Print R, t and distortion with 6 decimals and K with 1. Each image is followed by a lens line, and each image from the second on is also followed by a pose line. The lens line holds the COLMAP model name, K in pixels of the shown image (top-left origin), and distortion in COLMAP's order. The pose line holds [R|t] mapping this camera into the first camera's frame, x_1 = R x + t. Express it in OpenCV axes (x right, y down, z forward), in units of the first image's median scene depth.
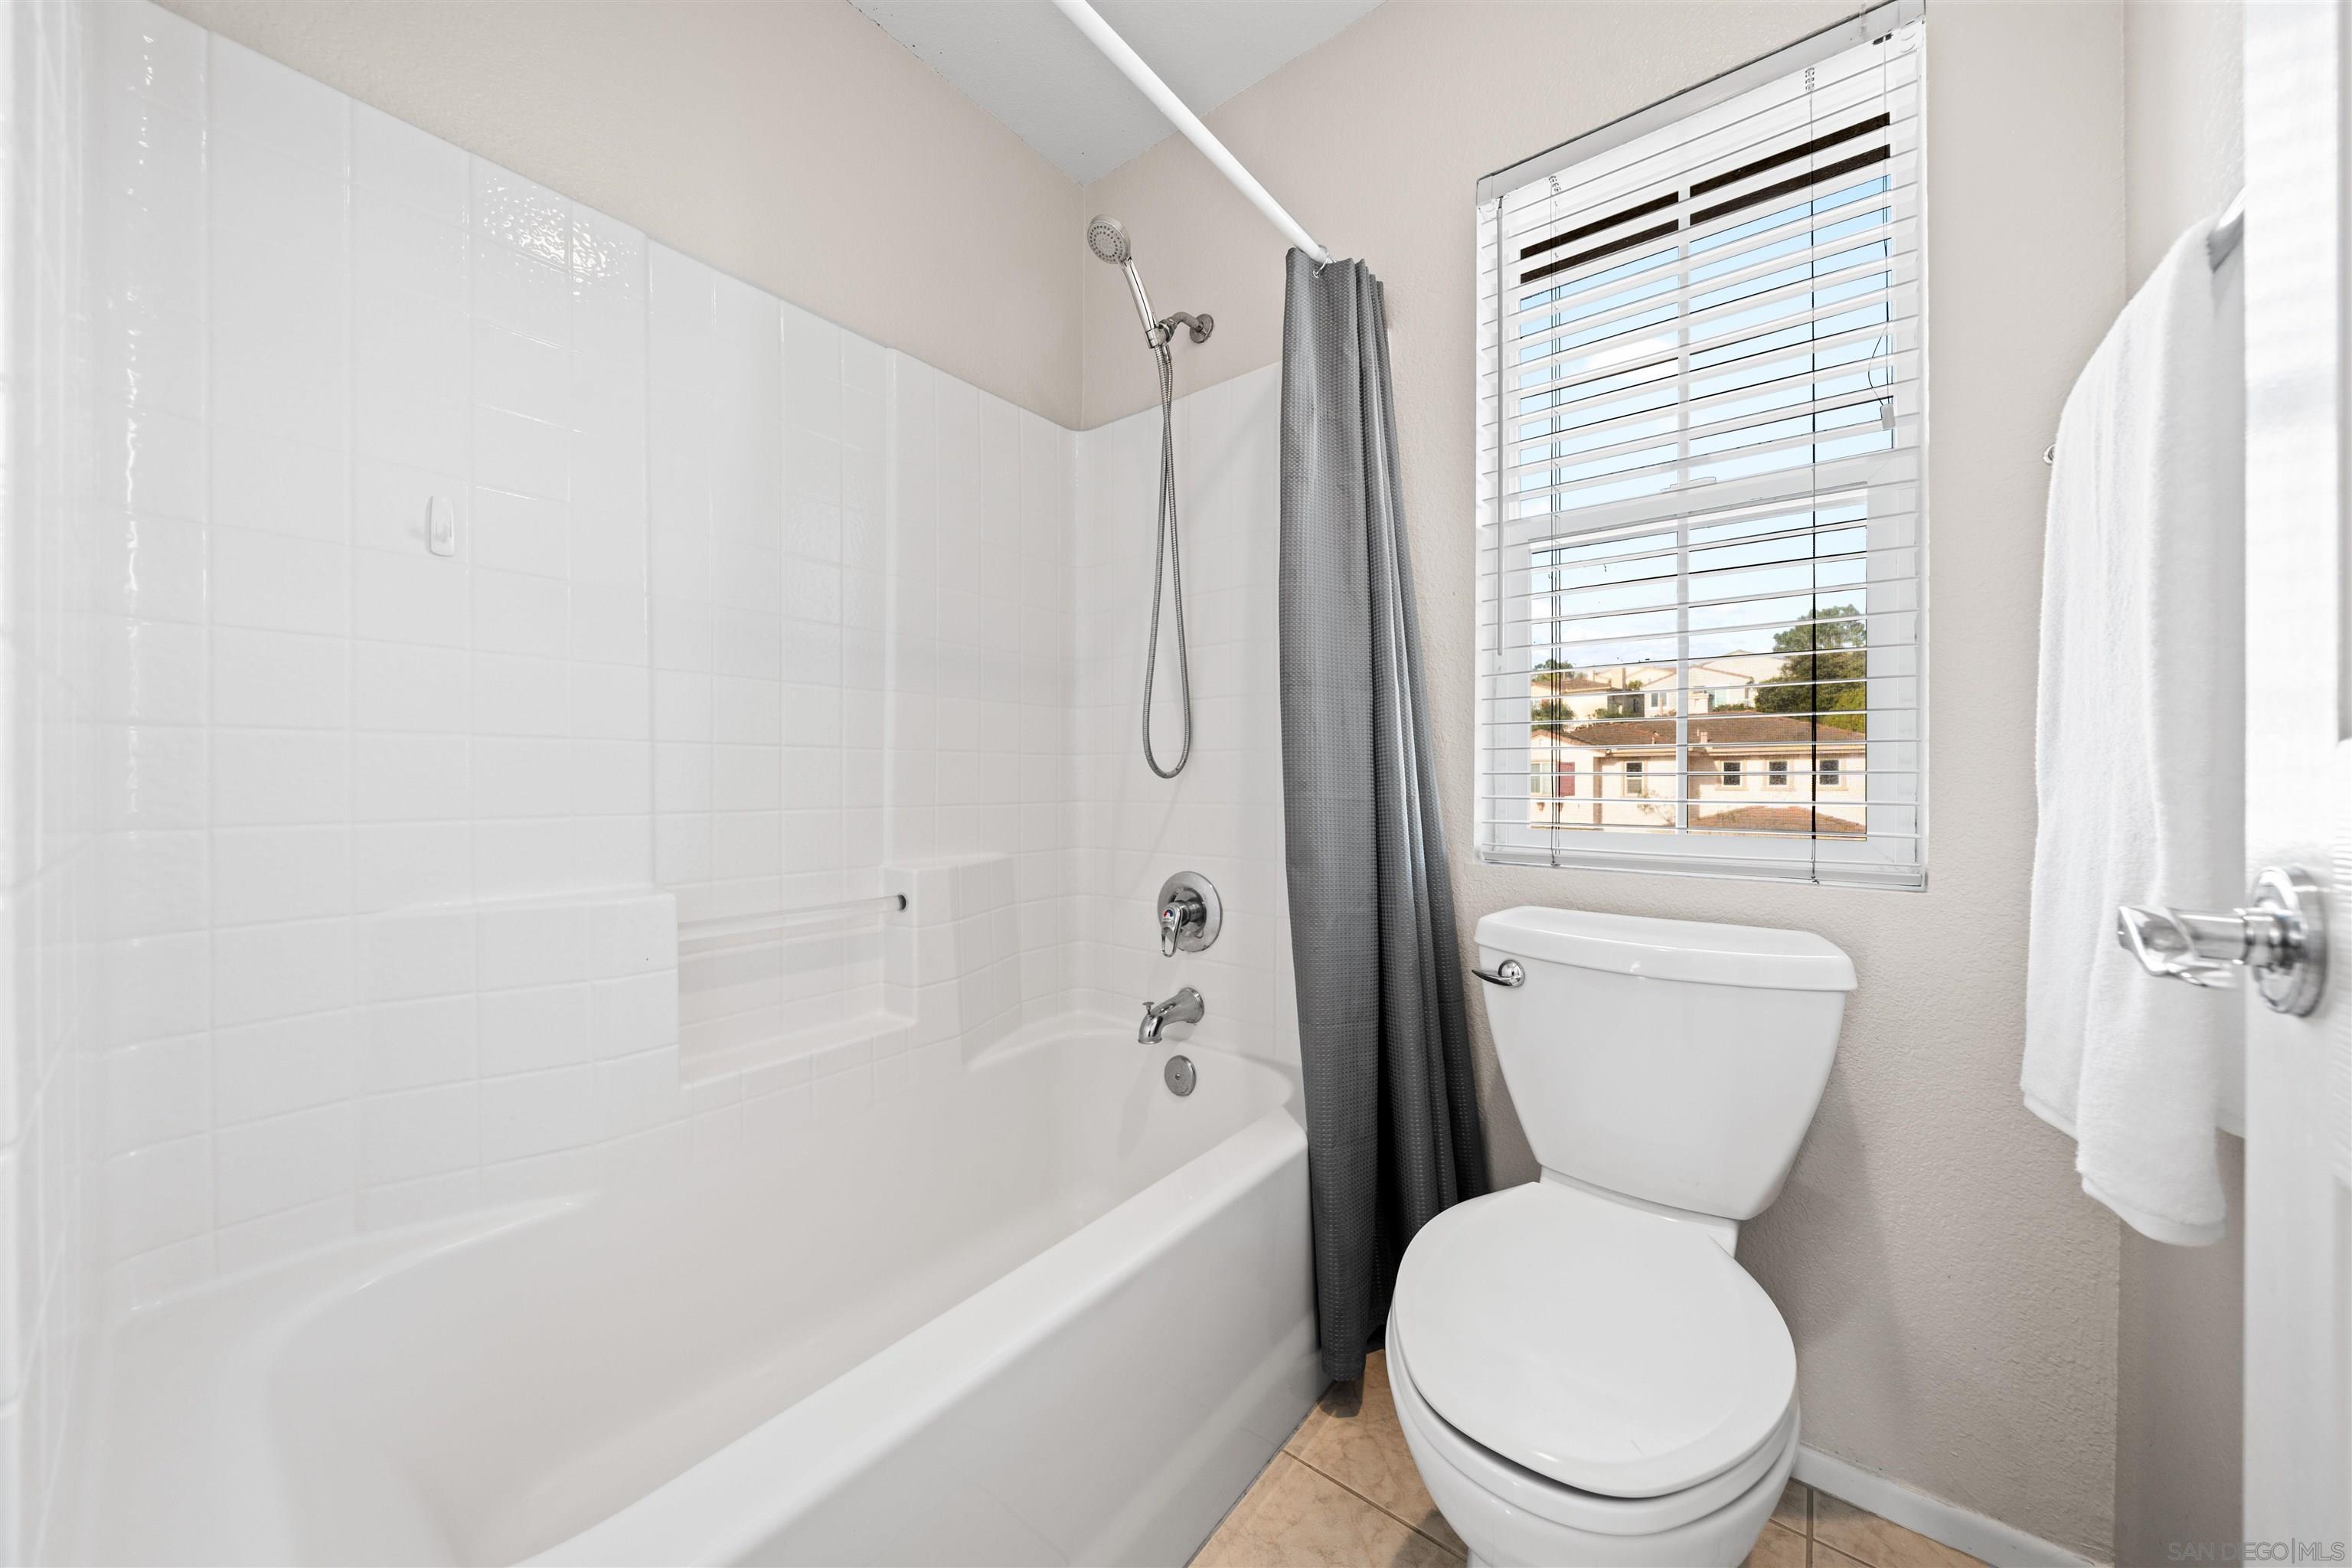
lens RADIAL K [[806.1, 0, 1172.5], [0, 806.1, 775.1], [0, 0, 1]] dist [-0.007325, 0.000362]
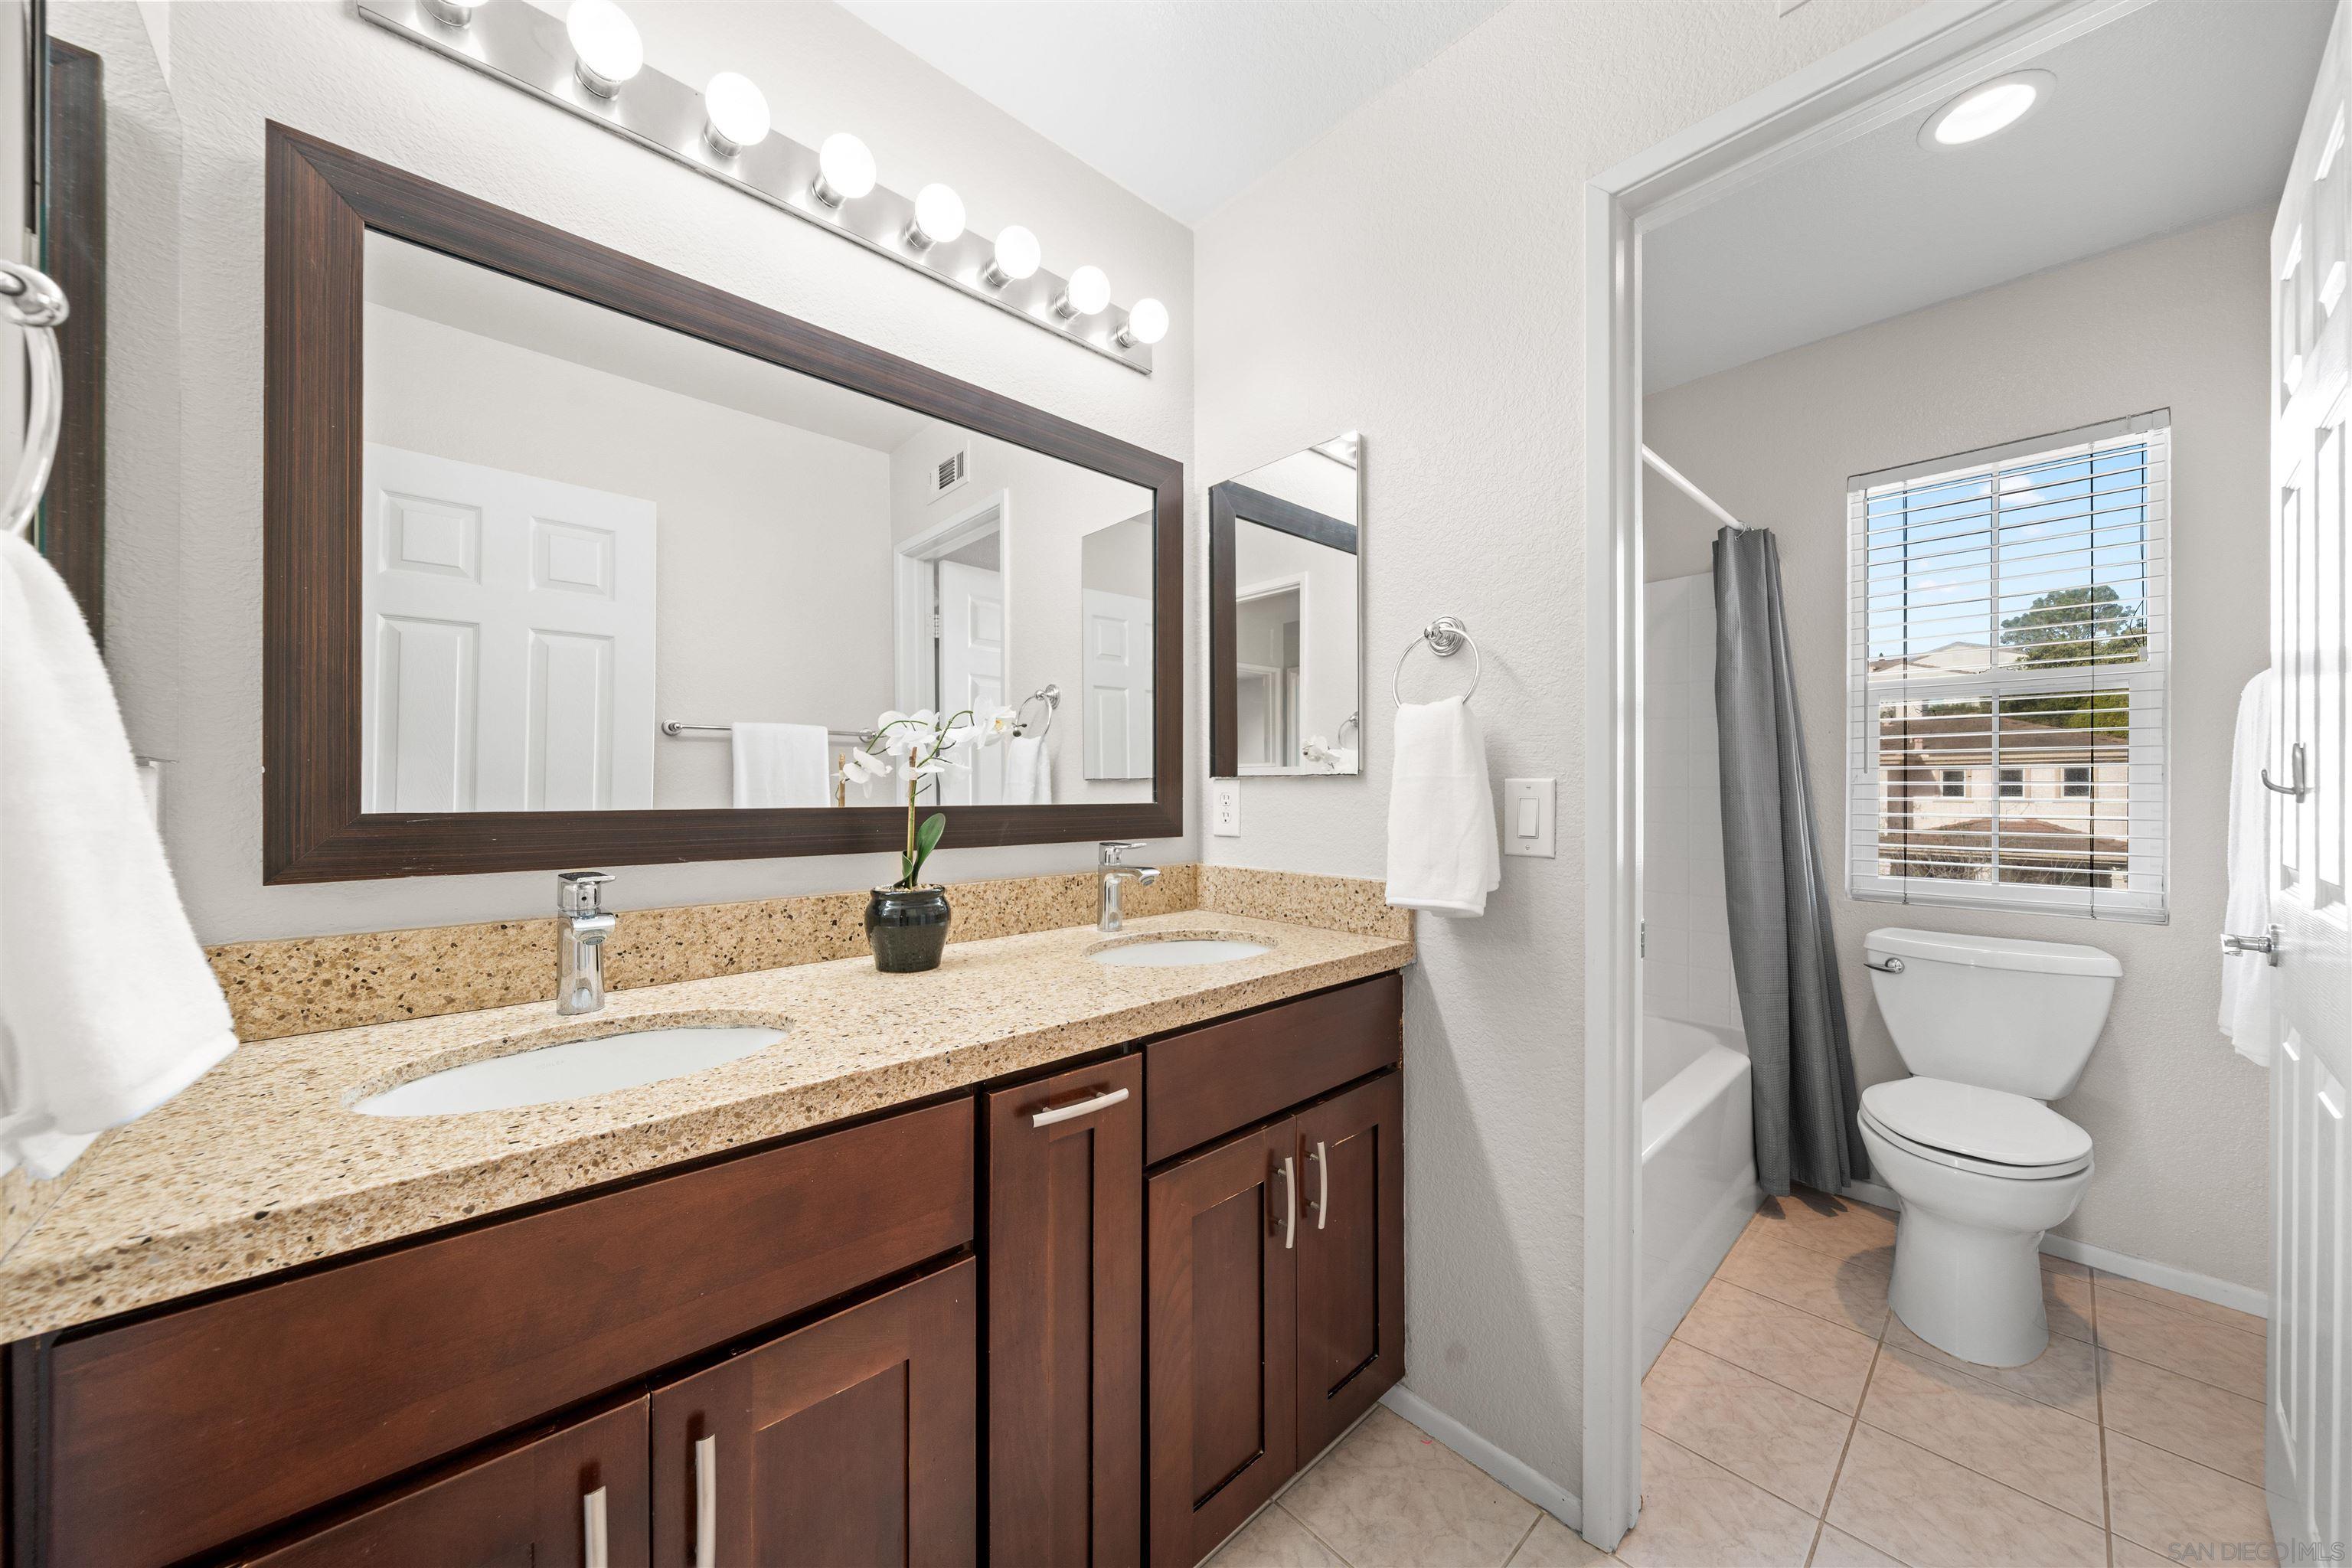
lens RADIAL K [[806.1, 0, 1178.9], [0, 806.1, 789.0], [0, 0, 1]] dist [-0.007325, 0.000362]
pose [[0.987812, -0.003567, -0.155609, -0.702294], [0.004559, 0.999972, 0.006018, -0.131436], [0.155583, -0.006654, 0.987800, -0.805119]]
